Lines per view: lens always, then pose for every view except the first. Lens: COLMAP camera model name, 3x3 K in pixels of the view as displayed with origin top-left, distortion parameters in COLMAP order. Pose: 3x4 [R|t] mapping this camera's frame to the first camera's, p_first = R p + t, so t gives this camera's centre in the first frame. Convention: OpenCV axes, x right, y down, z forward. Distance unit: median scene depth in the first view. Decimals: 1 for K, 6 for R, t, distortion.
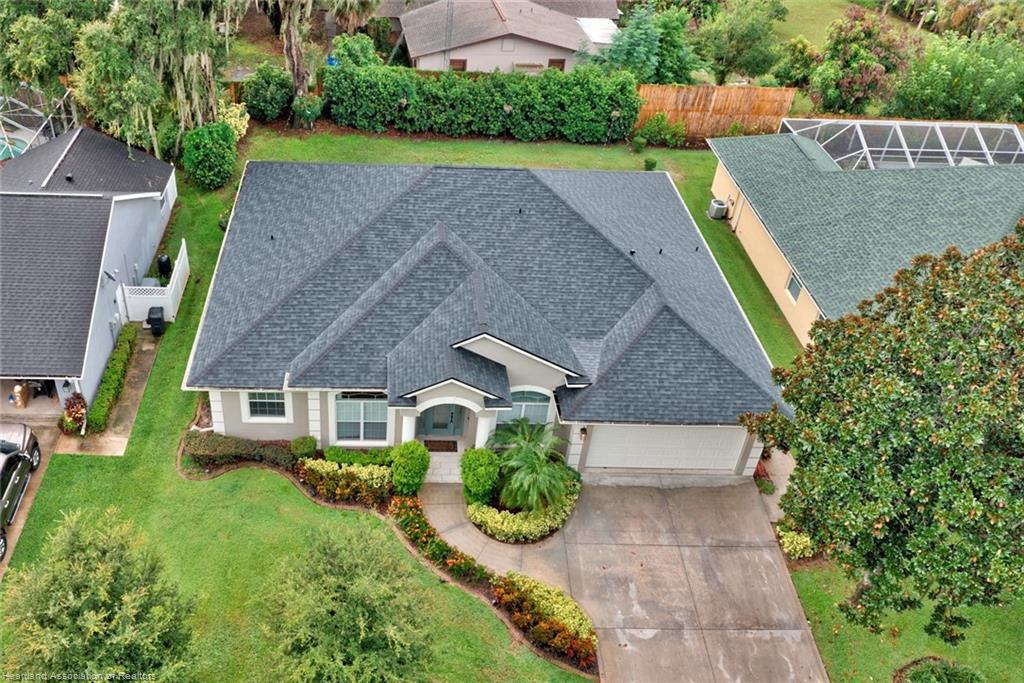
lens RADIAL K [[884.1, 0, 393.1], [0, 884.1, 310.8], [0, 0, 1]] dist [0.008252, 0.005779]
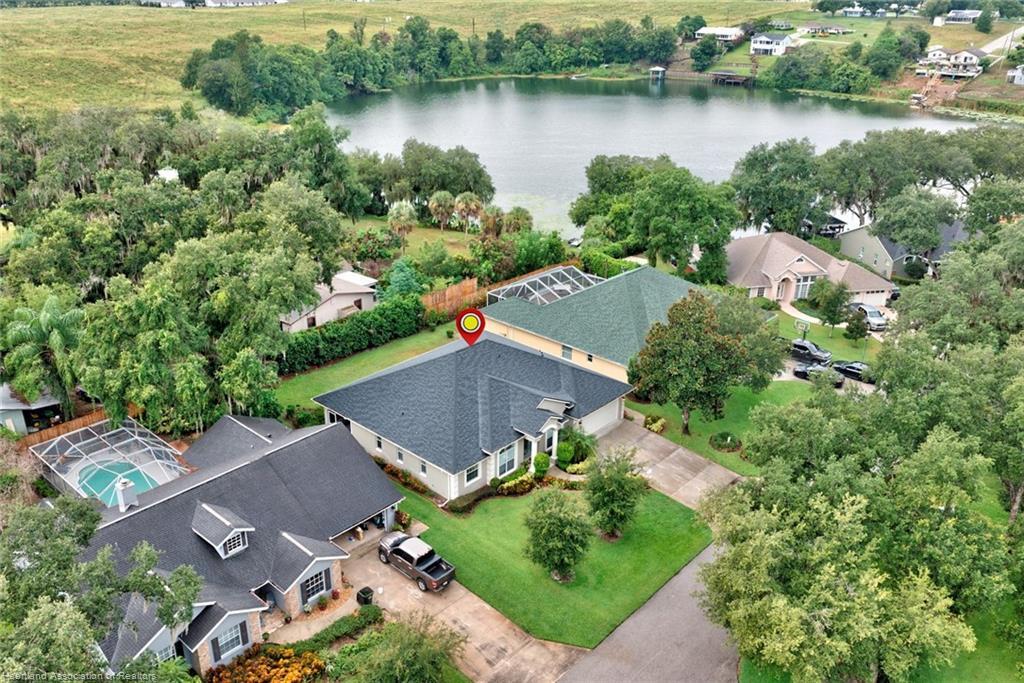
lens RADIAL K [[836.0, 0, 494.7], [0, 836.0, 339.4], [0, 0, 1]] dist [0.032175, -0.055551]
pose [[0.686308, -0.305205, 0.660175, -1.312059], [0.430278, 0.902190, -0.030220, -0.097395], [-0.586380, 0.304799, 0.750503, -0.619671]]
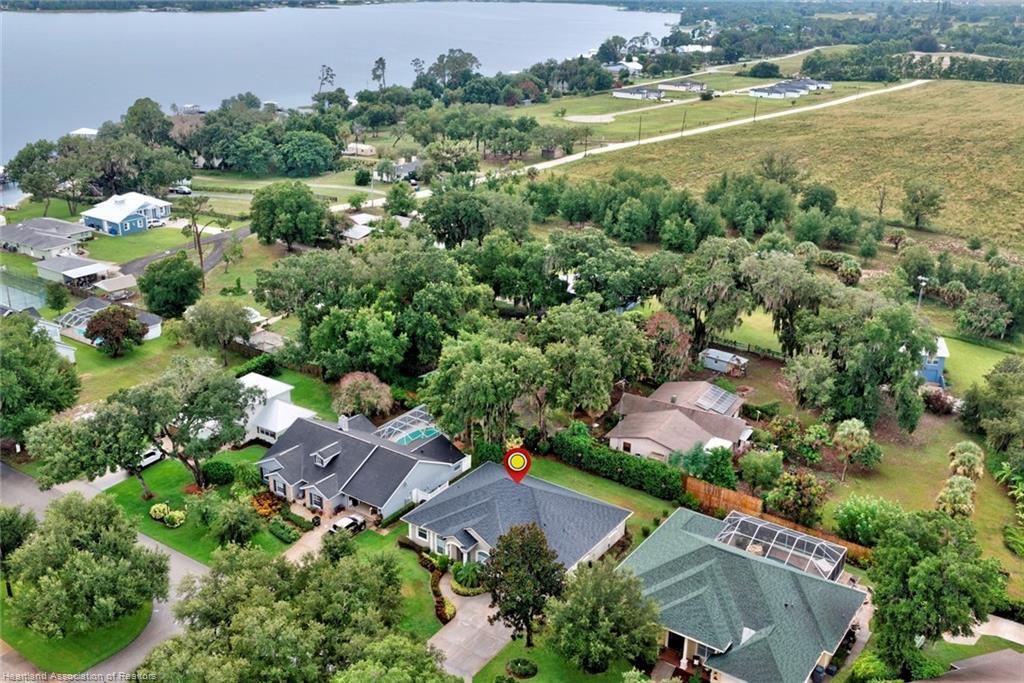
lens RADIAL K [[836.0, 0, 494.7], [0, 836.0, 339.4], [0, 0, 1]] dist [0.032175, -0.055551]
pose [[0.818076, 0.178952, -0.546560, 1.581613], [-0.330974, 0.923701, -0.192959, -0.043842], [0.470328, 0.338752, 0.814886, -1.563509]]
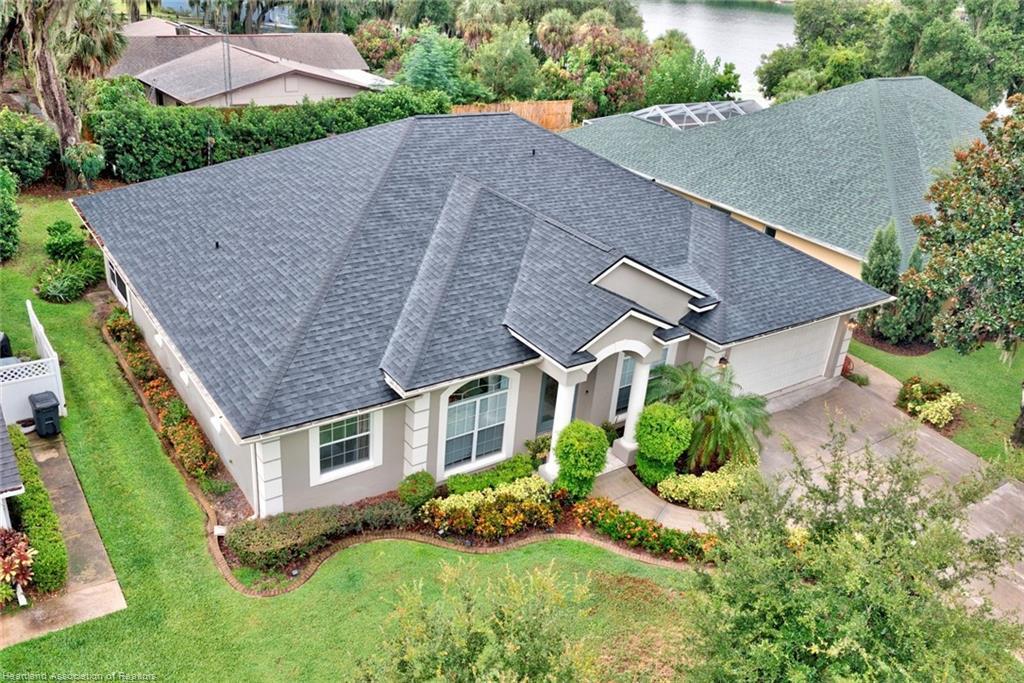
lens RADIAL K [[836.0, 0, 494.7], [0, 836.0, 339.4], [0, 0, 1]] dist [0.032175, -0.055551]
pose [[0.828513, -0.209943, 0.519124, -0.352984], [0.277624, 0.959103, -0.055204, 0.094479], [-0.486304, 0.189859, 0.852914, 0.397817]]
